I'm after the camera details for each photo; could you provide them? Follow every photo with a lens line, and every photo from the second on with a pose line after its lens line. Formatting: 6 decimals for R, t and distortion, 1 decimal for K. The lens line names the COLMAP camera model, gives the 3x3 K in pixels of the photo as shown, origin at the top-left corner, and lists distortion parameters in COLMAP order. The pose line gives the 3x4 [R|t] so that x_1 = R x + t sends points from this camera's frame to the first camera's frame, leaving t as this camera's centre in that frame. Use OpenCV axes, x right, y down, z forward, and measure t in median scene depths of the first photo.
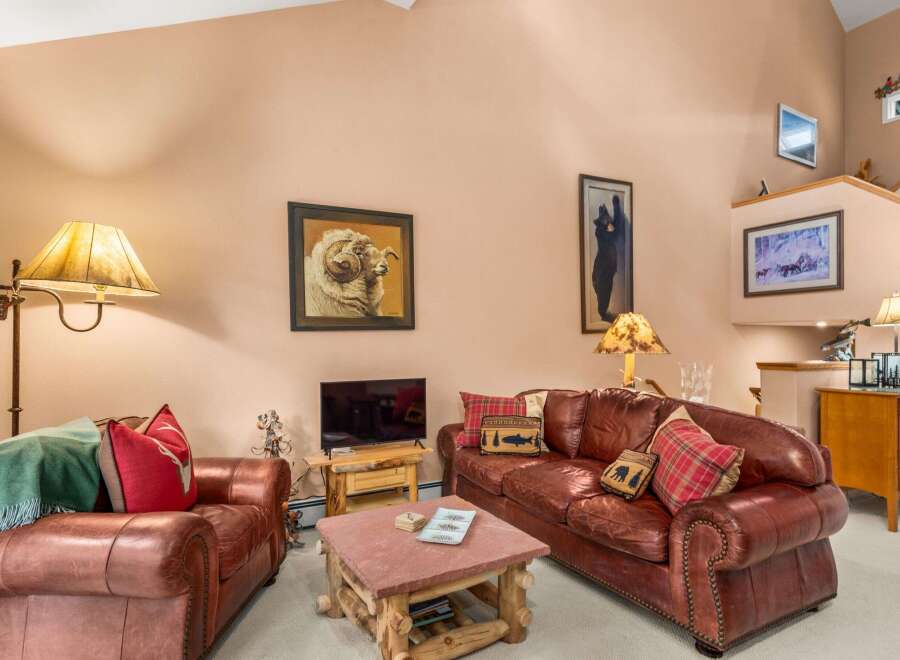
lens RADIAL K [[498.3, 0, 455.0], [0, 498.3, 345.0], [0, 0, 1]] dist [0.006037, -0.002315]
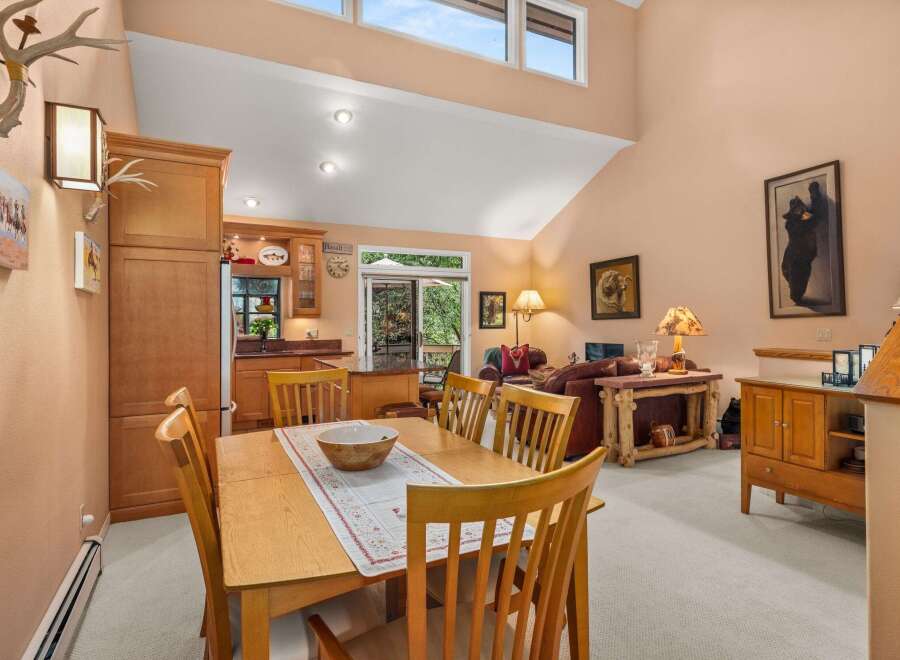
lens RADIAL K [[498.3, 0, 441.9], [0, 498.3, 326.9], [0, 0, 1]] dist [0.006037, -0.002315]
pose [[-0.050973, 0.019255, -0.998514, 1.839049], [0.007977, 0.999790, 0.018873, -0.040460], [0.998668, -0.007004, -0.051115, 0.394927]]
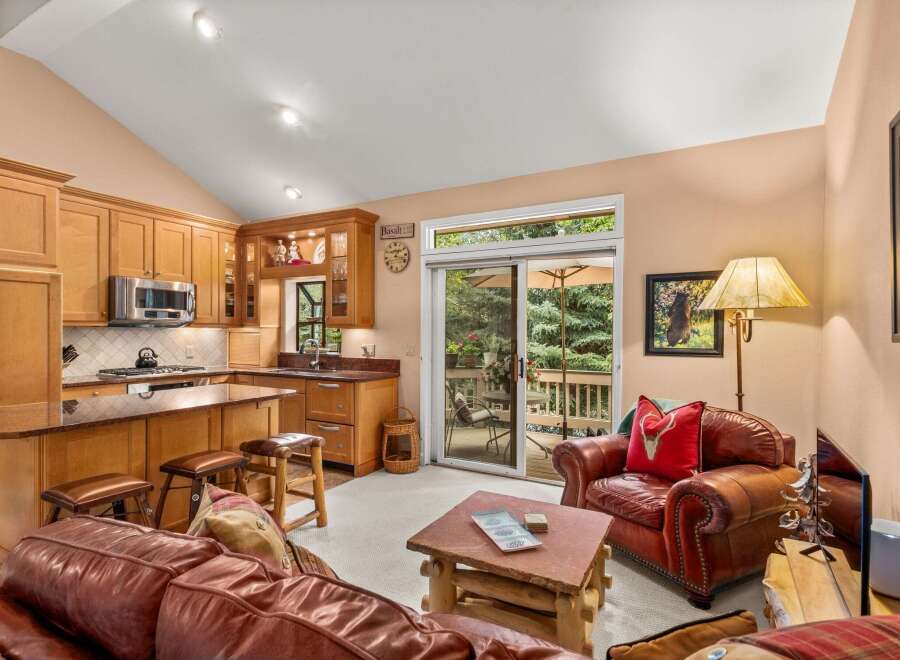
lens RADIAL K [[472.3, 0, 450.4], [0, 472.3, 330.6], [0, 0, 1]] dist [0.028503, -0.008572]
pose [[-0.861641, -0.001873, -0.507515, 0.373338], [-0.002011, 0.999998, -0.000276, -0.038058], [0.507515, 0.000782, -0.861643, 1.129827]]
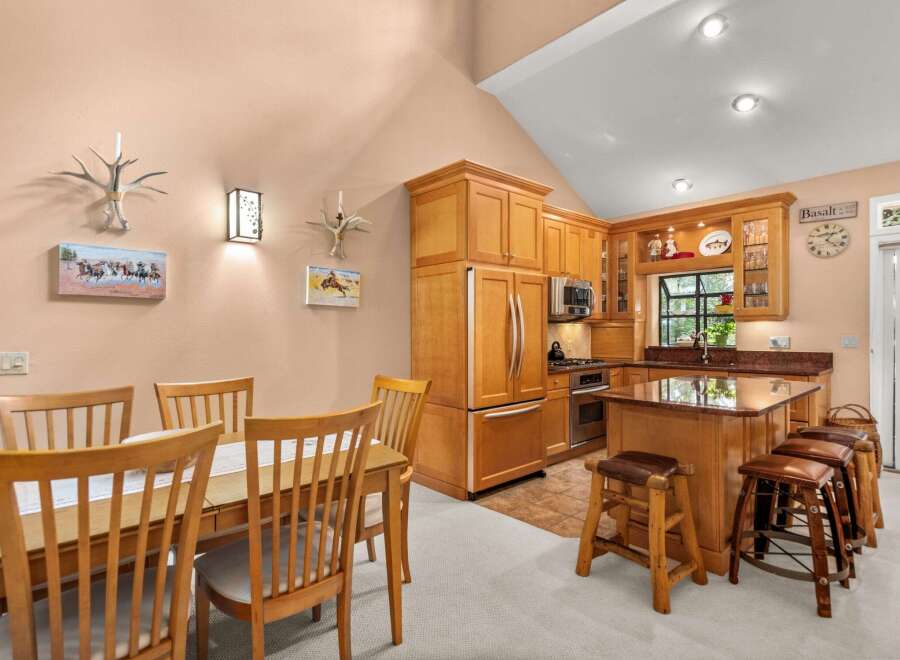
lens RADIAL K [[472.3, 0, 452.3], [0, 472.3, 330.7], [0, 0, 1]] dist [0.028503, -0.008572]
pose [[-0.975704, 0.013007, -0.218708, 1.068177], [0.012840, 0.999915, 0.002185, -0.027958], [0.218718, -0.000676, -0.975788, 0.894075]]
